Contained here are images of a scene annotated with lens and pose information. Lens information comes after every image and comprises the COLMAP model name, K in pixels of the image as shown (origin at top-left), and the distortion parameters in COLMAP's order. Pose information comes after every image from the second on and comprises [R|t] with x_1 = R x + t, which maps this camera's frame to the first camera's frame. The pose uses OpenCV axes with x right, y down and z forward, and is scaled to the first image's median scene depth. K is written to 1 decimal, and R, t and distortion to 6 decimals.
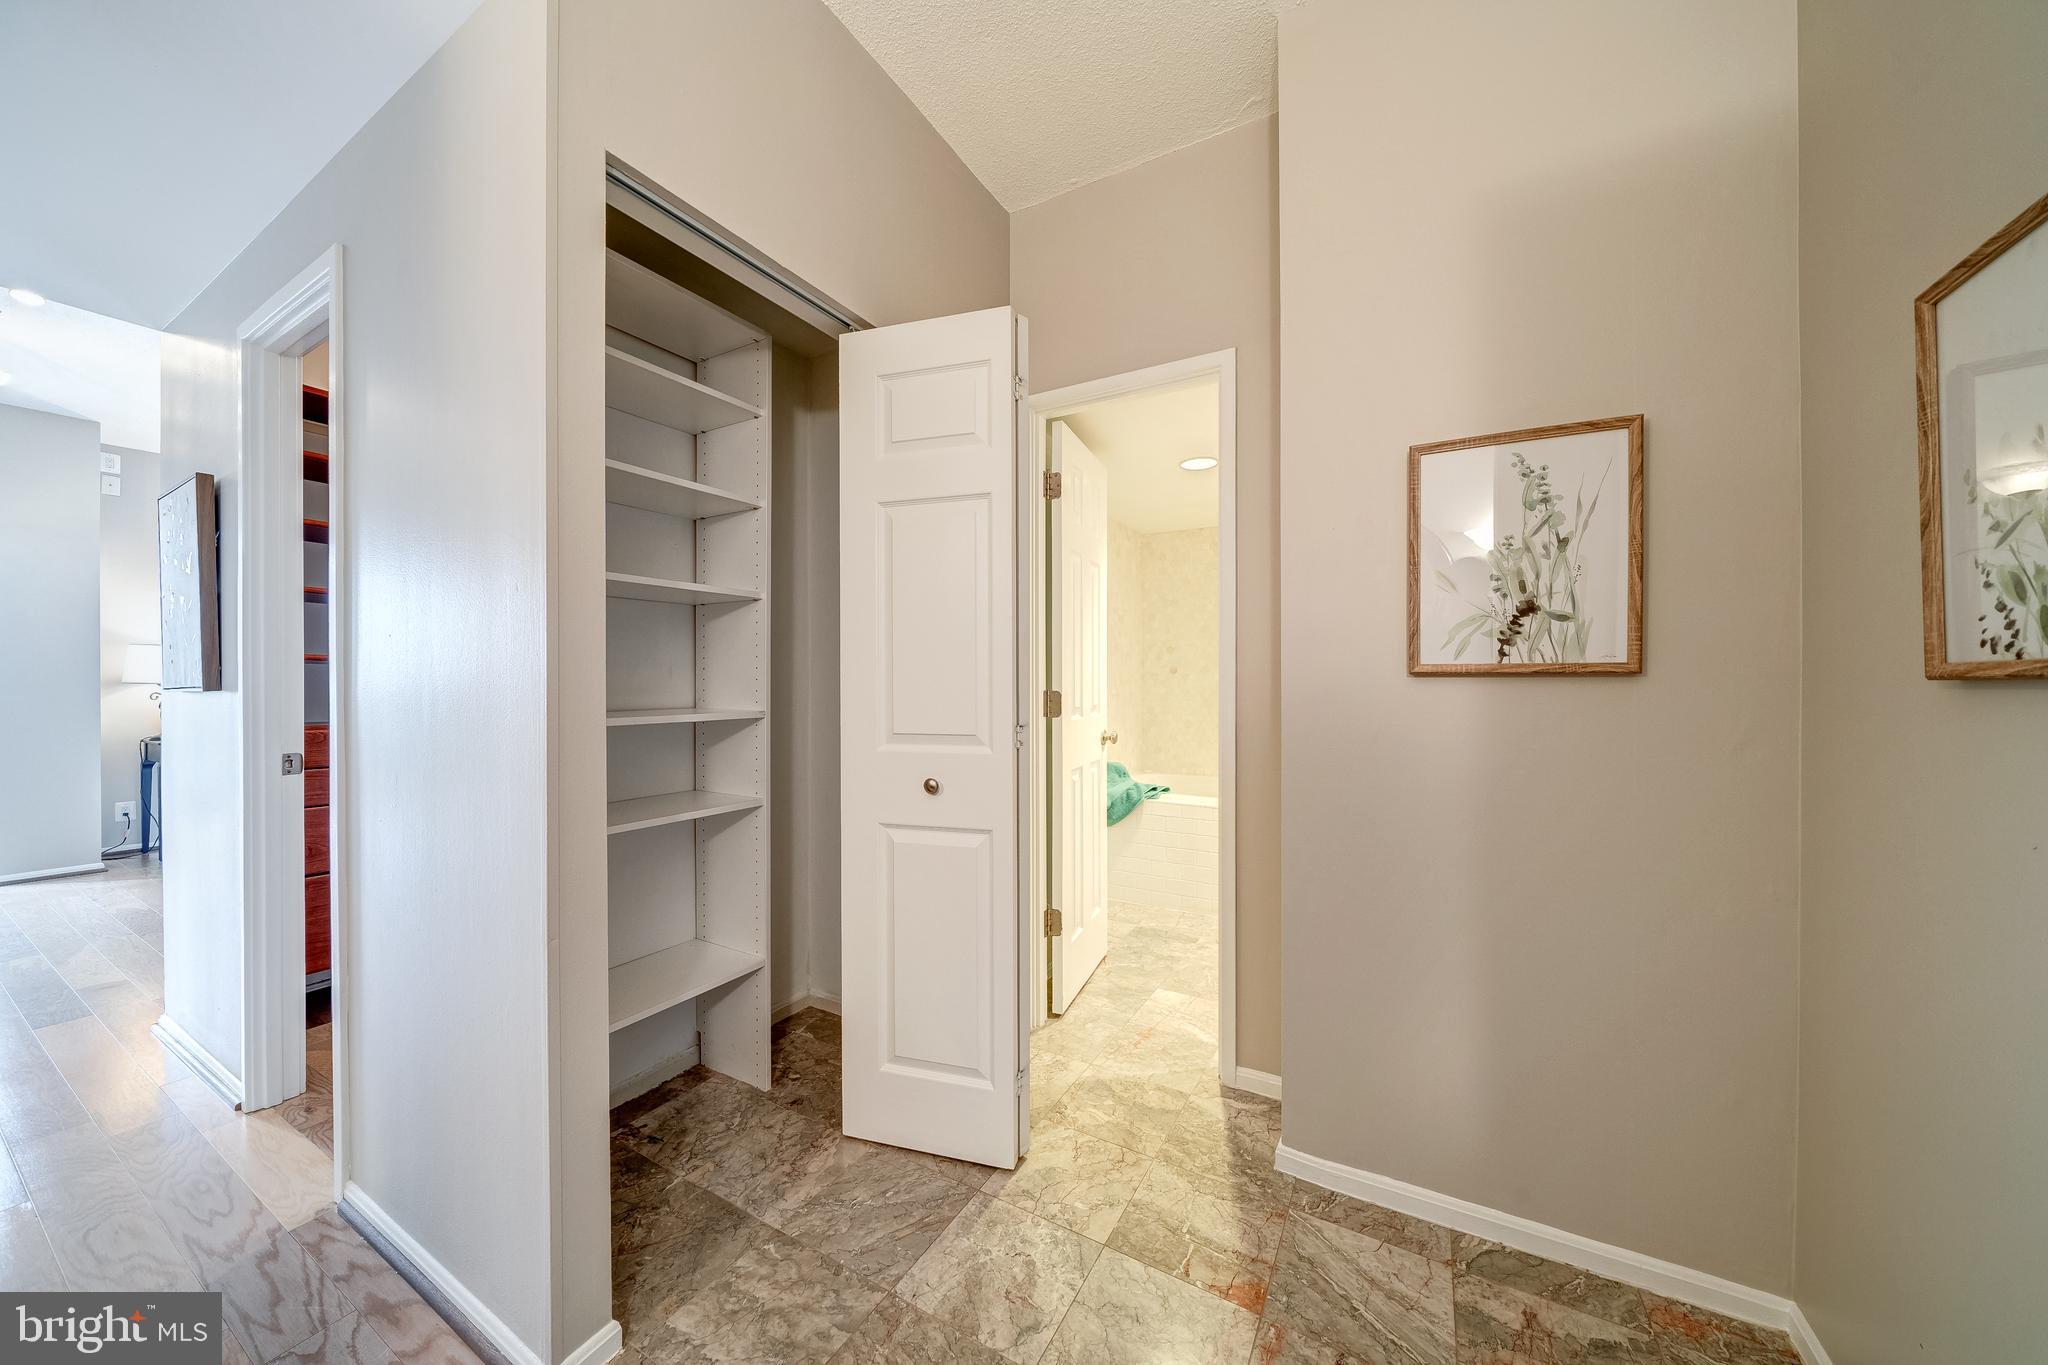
lens RADIAL K [[709.6, 0, 1024.0], [0, 709.6, 683.7], [0, 0, 1]] dist [0.000267, 0.000080]
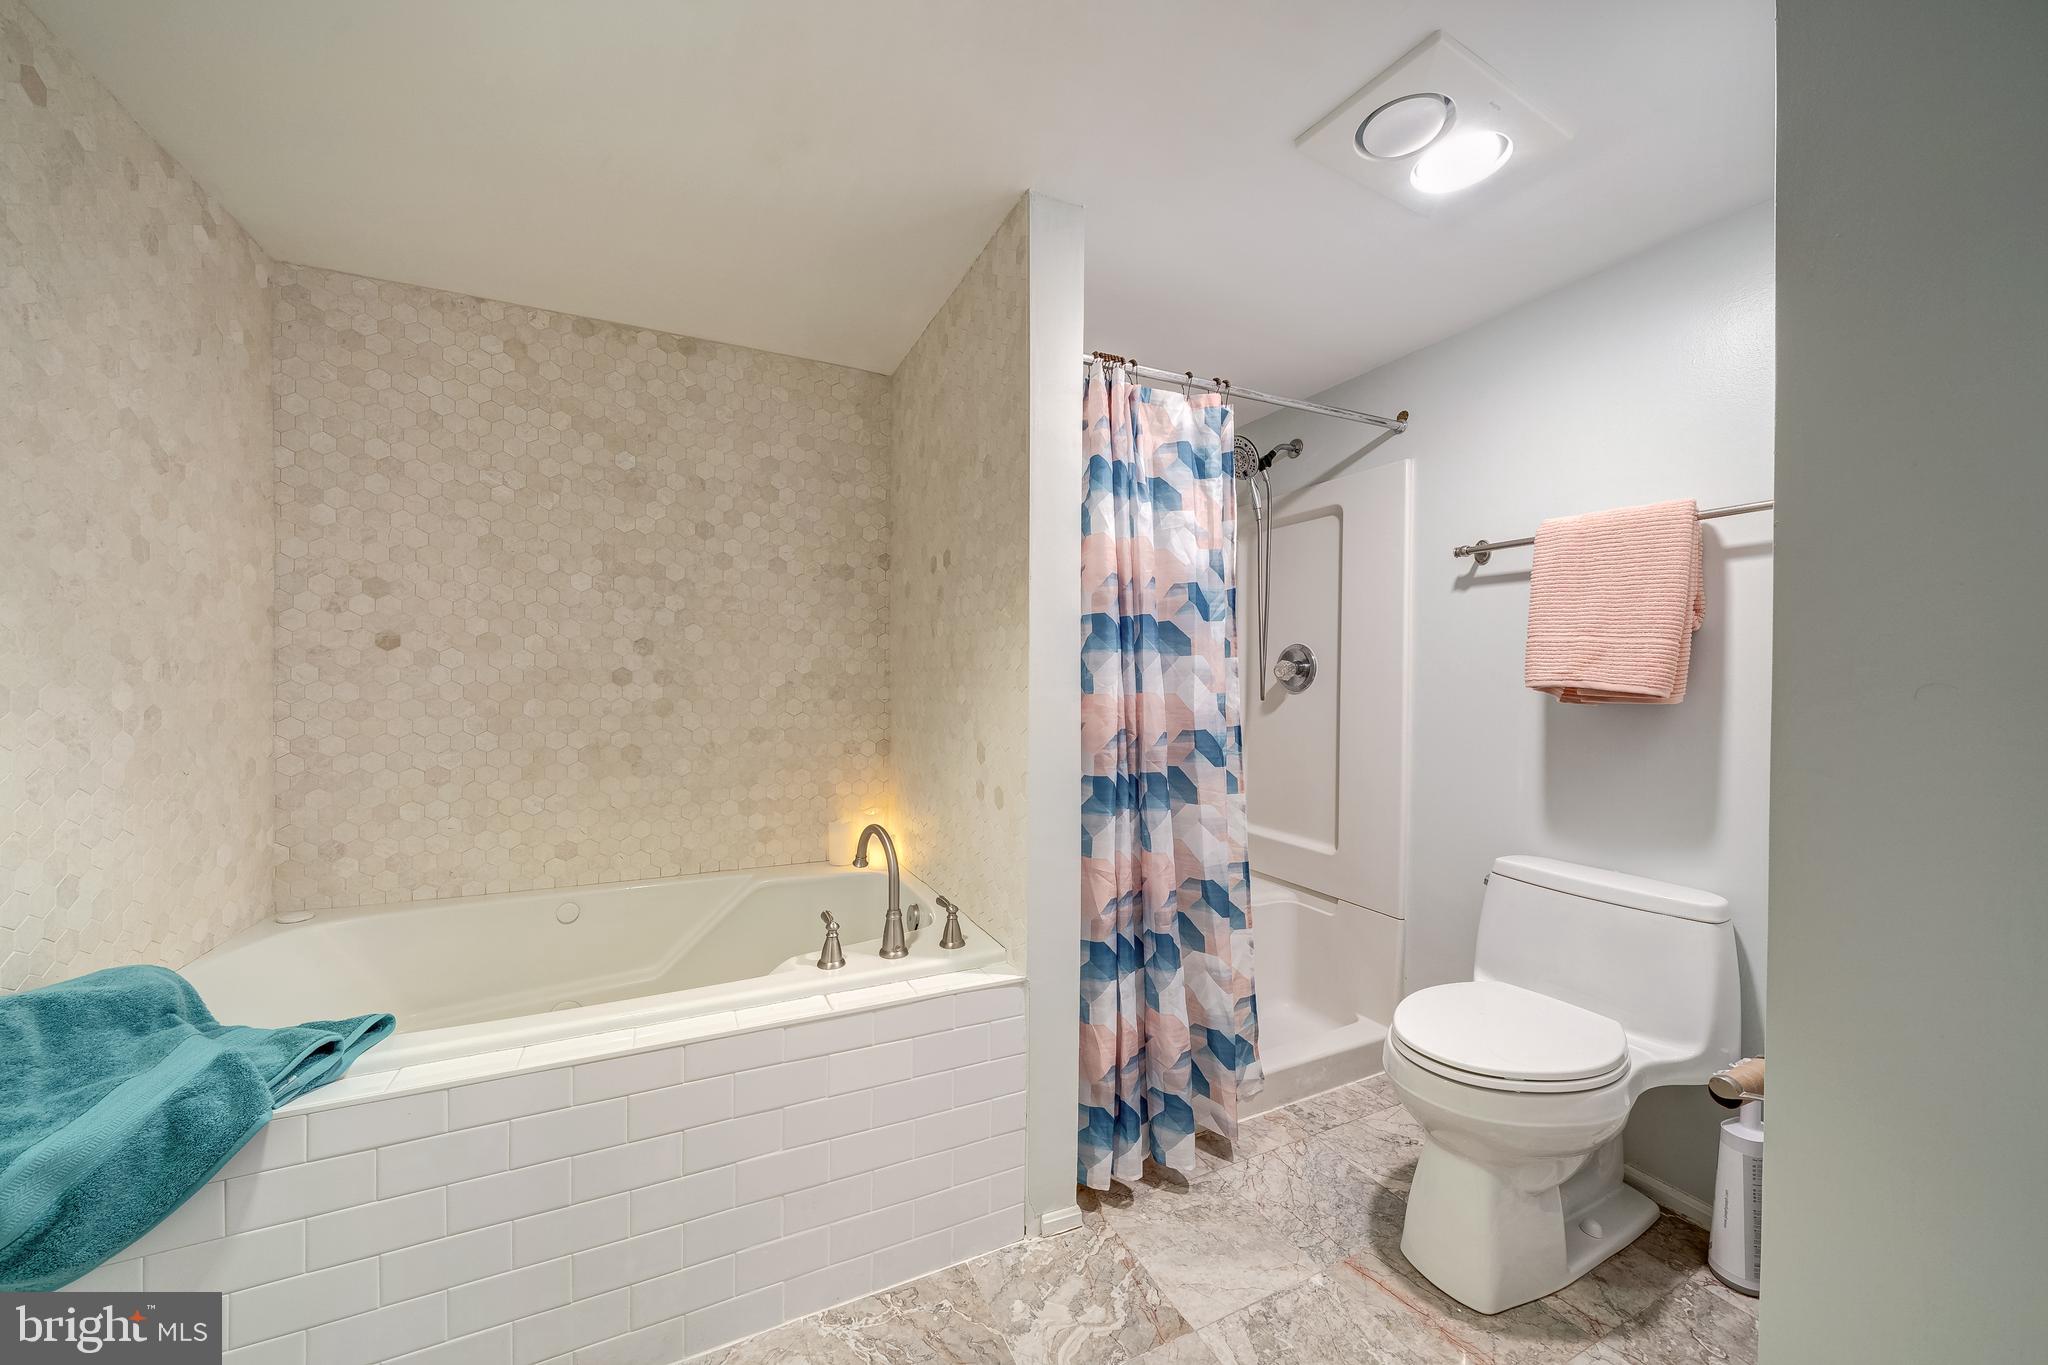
lens RADIAL K [[709.6, 0, 1022.9], [0, 709.6, 685.0], [0, 0, 1]] dist [0.000267, 0.000080]
pose [[0.565205, 0.001009, 0.824950, 0.112713], [-0.002051, 0.999998, 0.000183, 0.006313], [-0.824948, -0.001795, 0.565206, 0.640701]]
